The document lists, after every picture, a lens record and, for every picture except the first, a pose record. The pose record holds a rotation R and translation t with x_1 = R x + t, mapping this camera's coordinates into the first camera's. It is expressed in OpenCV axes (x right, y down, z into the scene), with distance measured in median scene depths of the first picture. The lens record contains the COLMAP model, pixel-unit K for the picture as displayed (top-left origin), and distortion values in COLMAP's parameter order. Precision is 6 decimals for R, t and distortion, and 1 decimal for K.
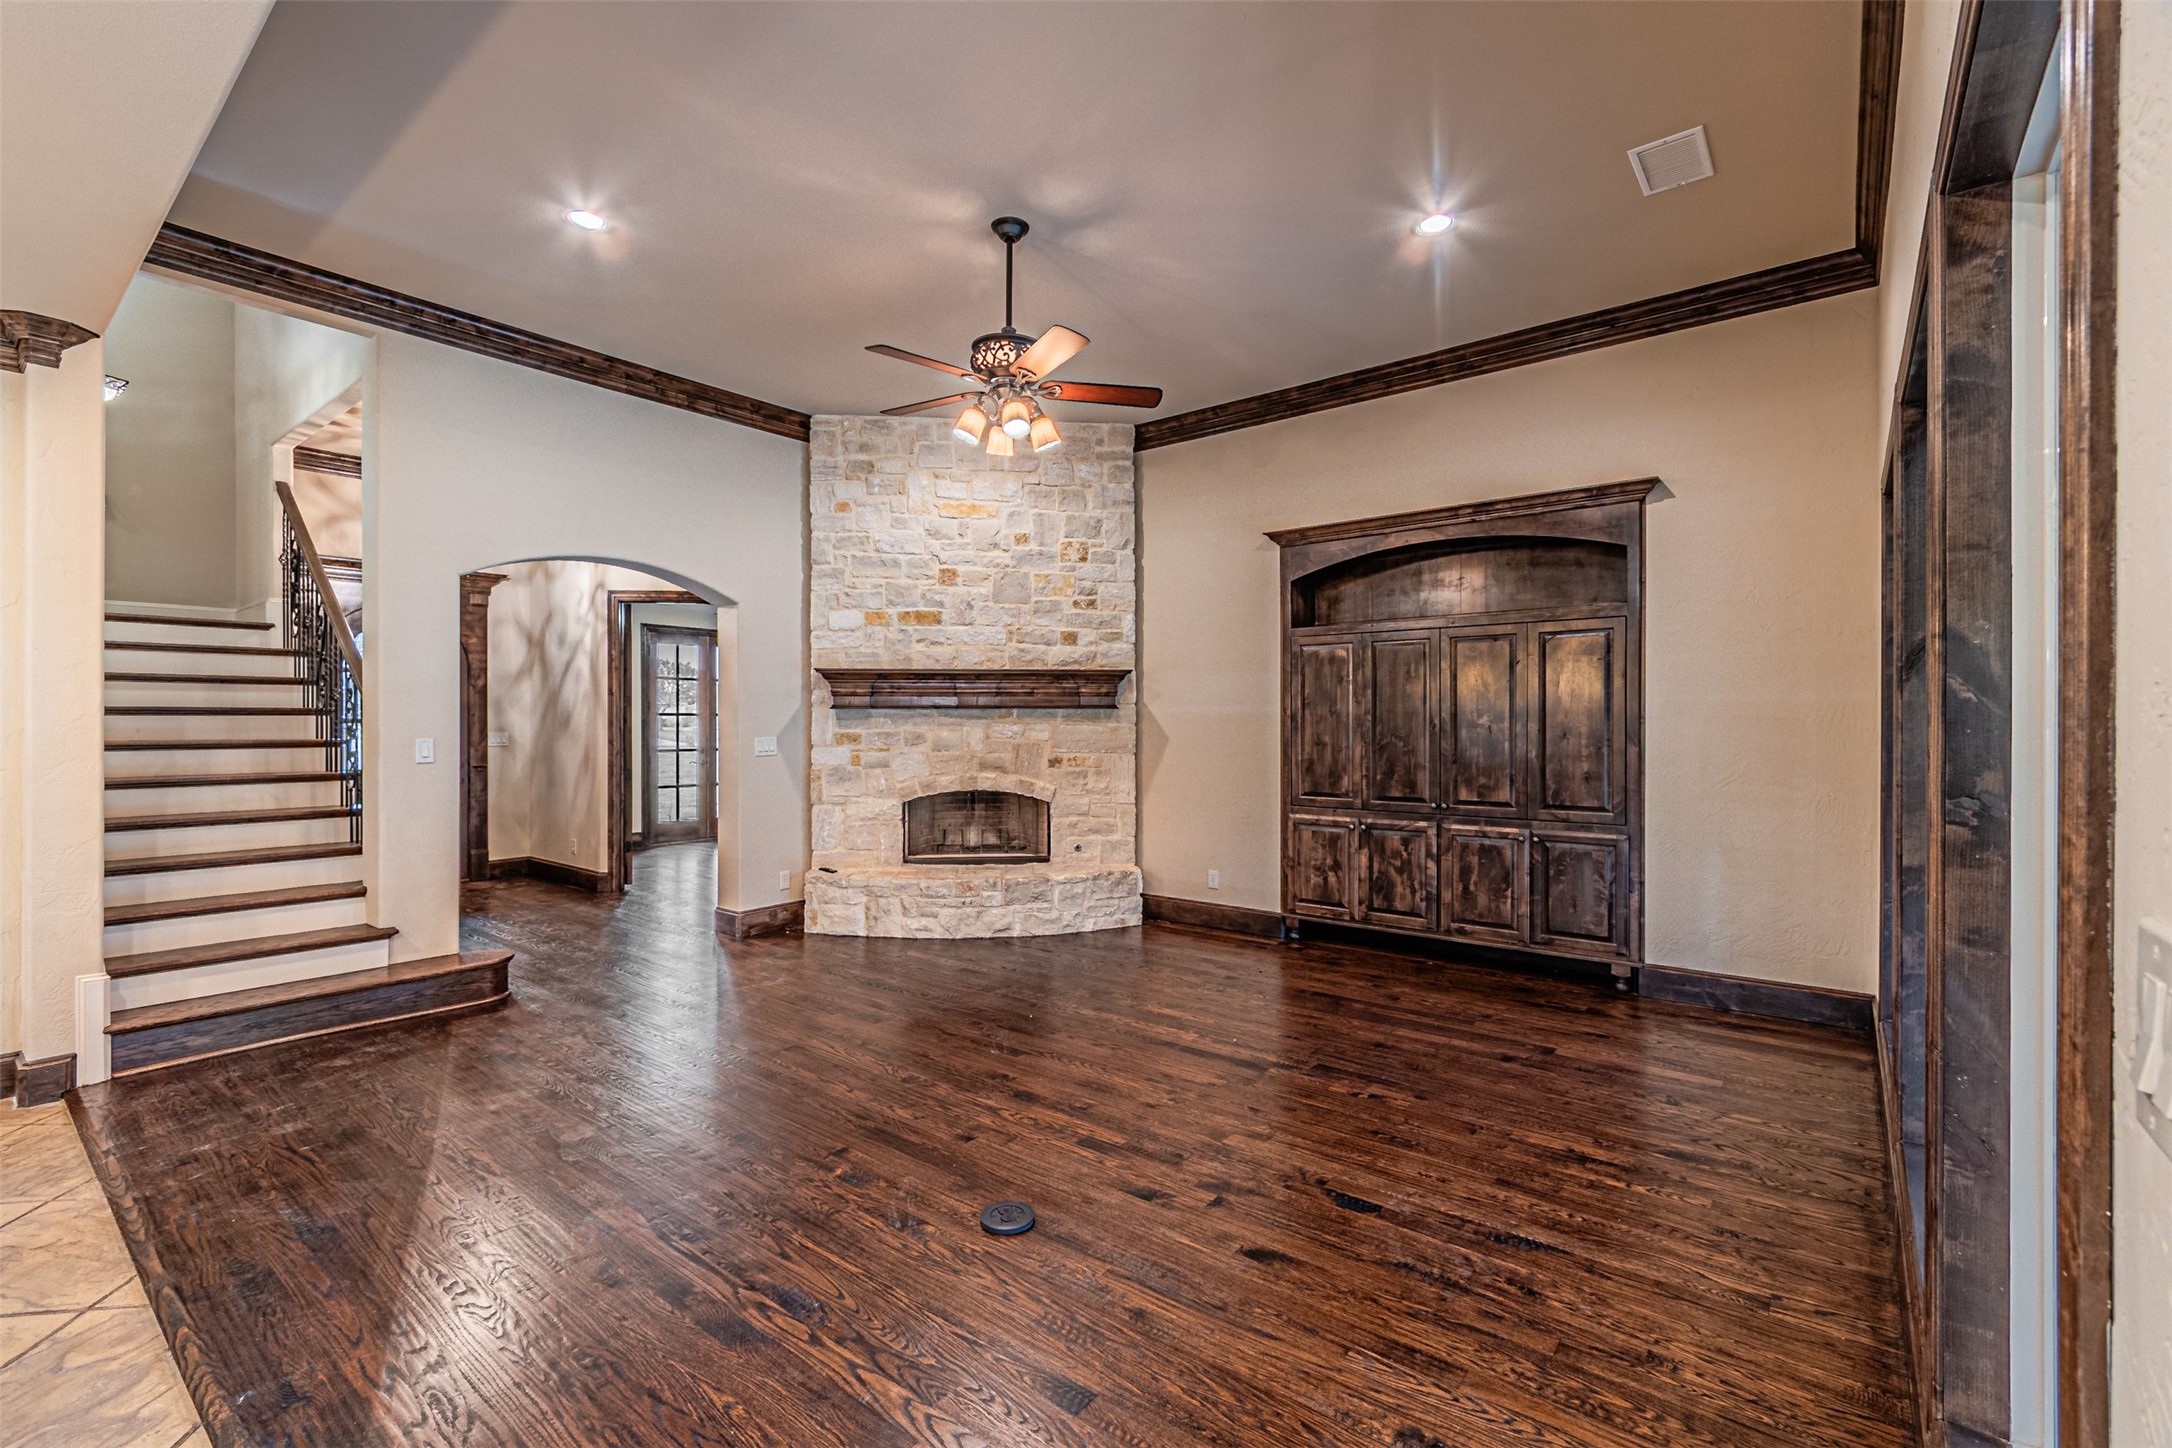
lens RADIAL K [[935.8, 0, 1063.8], [0, 935.8, 735.4], [0, 0, 1]] dist [0.010518, -0.003470]
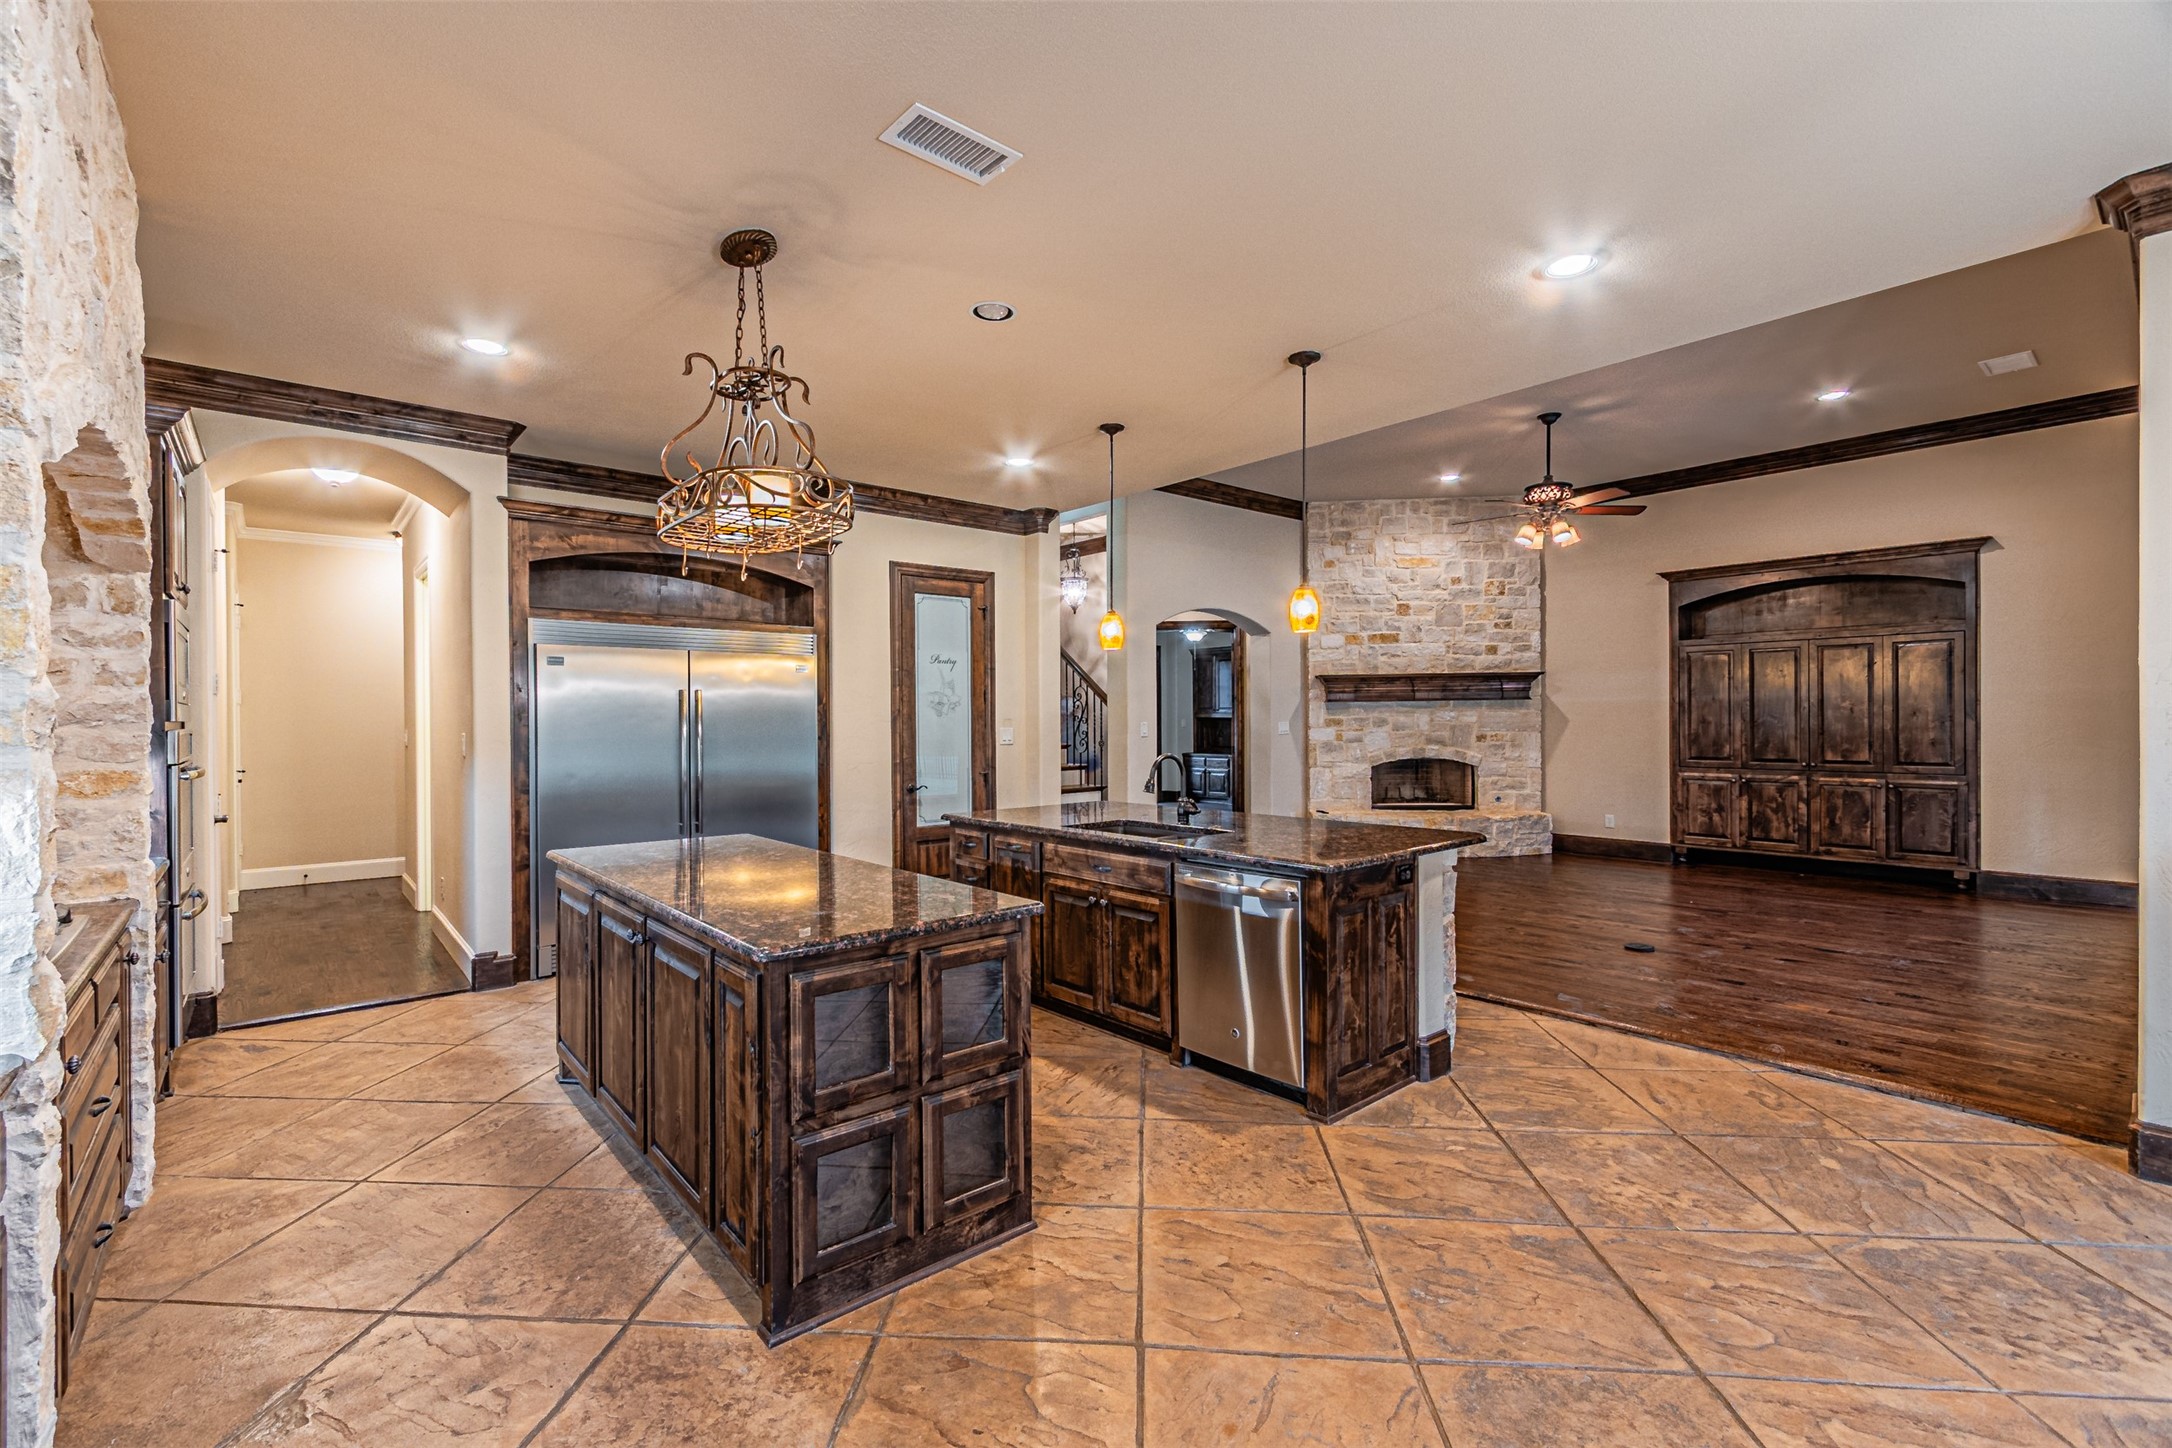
lens RADIAL K [[935.8, 0, 1063.4], [0, 935.8, 730.6], [0, 0, 1]] dist [0.010518, -0.003470]
pose [[0.982758, -0.006380, -0.184785, -0.386674], [0.006503, 0.999979, 0.000060, 0.013999], [0.184781, -0.001260, 0.982779, -0.530390]]
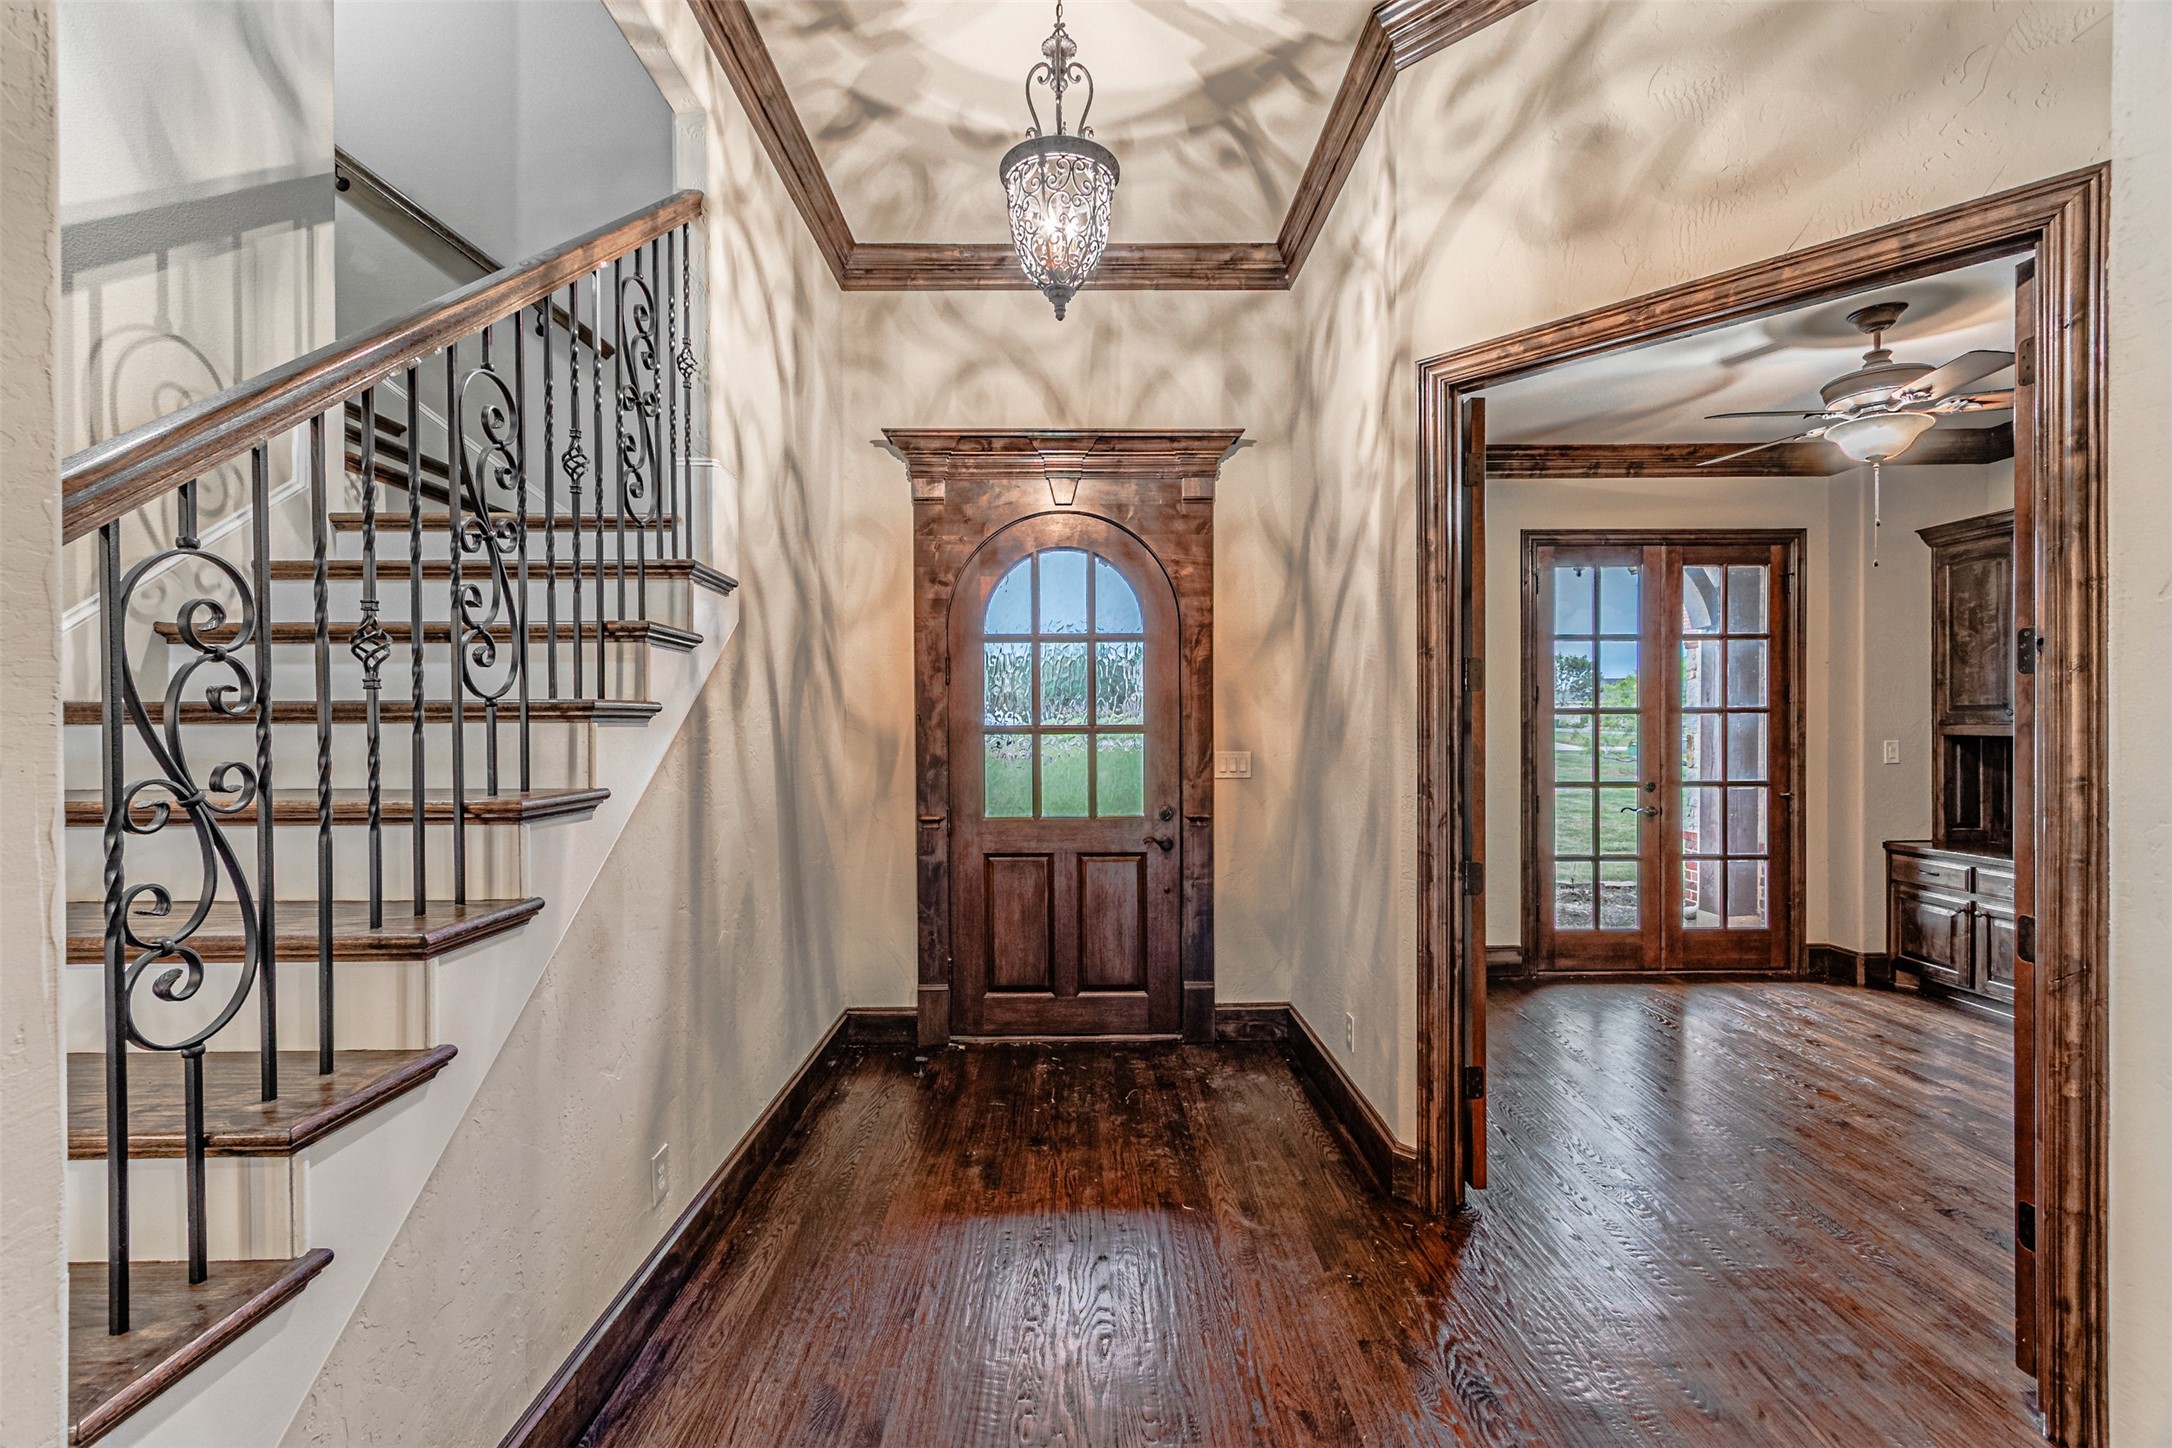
lens RADIAL K [[935.8, 0, 1089.6], [0, 935.8, 733.7], [0, 0, 1]] dist [0.010518, -0.003470]
pose [[0.651080, 0.000344, -0.759009, -0.362141], [-0.004488, 0.999984, -0.003397, -0.013953], [0.758996, 0.005618, 0.651071, 0.821326]]
